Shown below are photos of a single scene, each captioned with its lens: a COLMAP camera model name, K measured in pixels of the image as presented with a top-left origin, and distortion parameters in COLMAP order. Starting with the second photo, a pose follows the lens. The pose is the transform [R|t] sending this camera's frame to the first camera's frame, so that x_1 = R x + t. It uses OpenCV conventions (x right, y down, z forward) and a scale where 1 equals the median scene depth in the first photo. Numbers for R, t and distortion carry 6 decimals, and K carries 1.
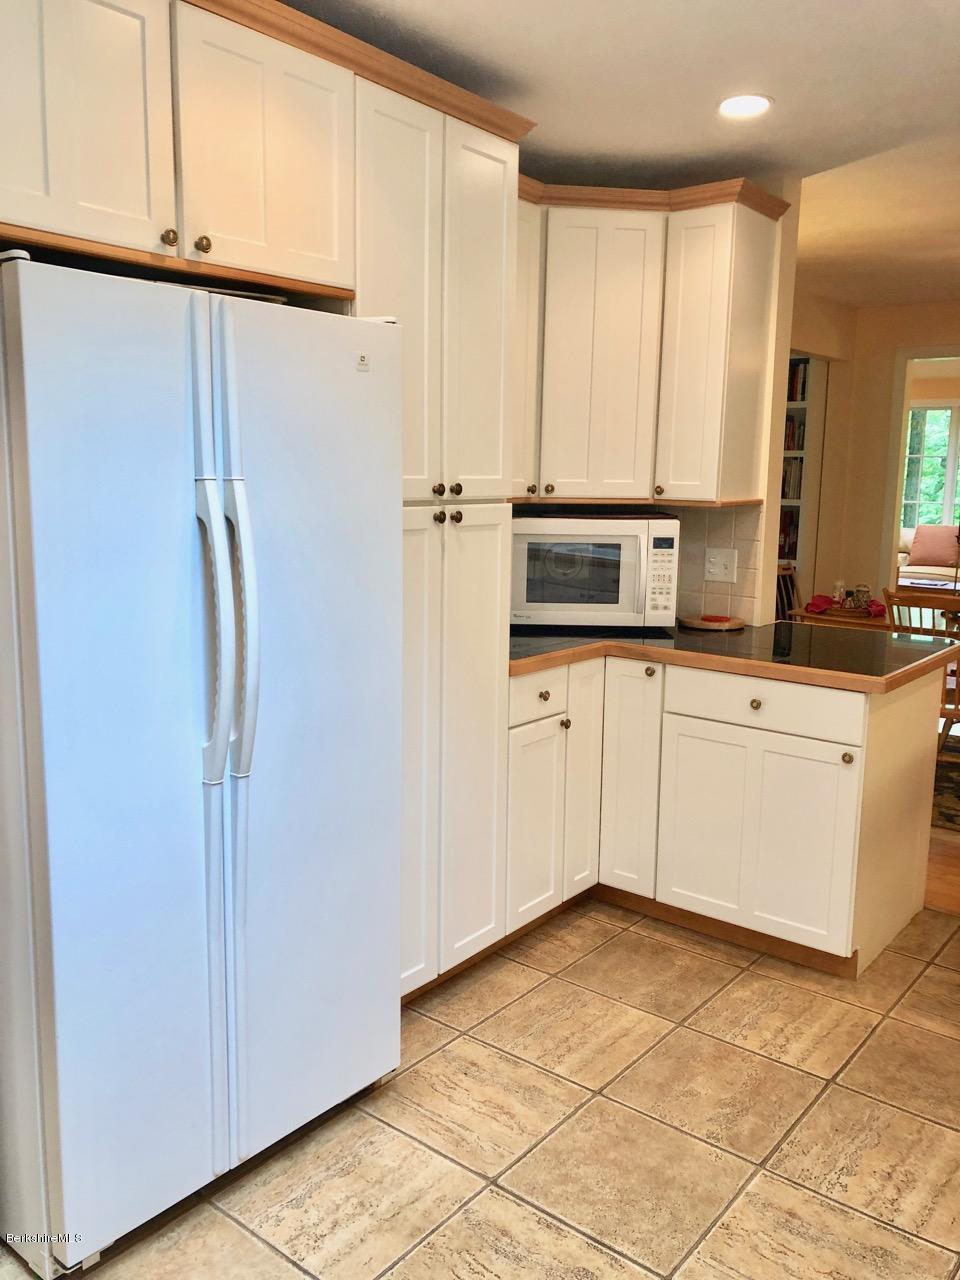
lens RADIAL K [[1054.7, 0, 472.2], [0, 1054.7, 642.8], [0, 0, 1]] dist [0.044459, -0.053878]
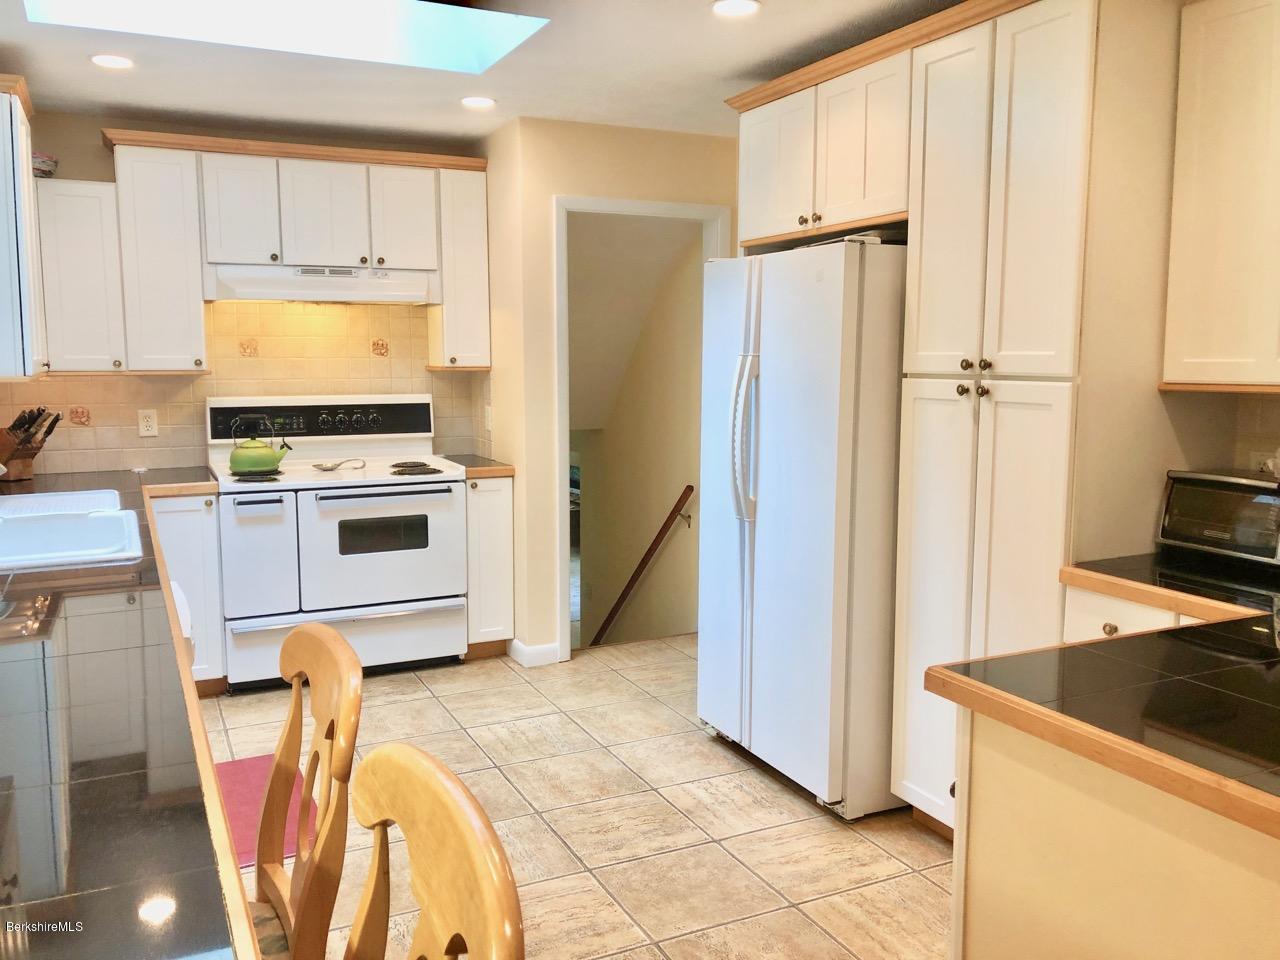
lens RADIAL K [[1054.7, 0, 640.5], [0, 1054.7, 481.3], [0, 0, 1]] dist [0.044459, -0.053878]
pose [[-0.428819, 0.092293, -0.898663, 1.220258], [-0.156034, 0.972250, 0.174306, -0.184579], [0.889813, 0.214968, -0.402519, 1.295458]]
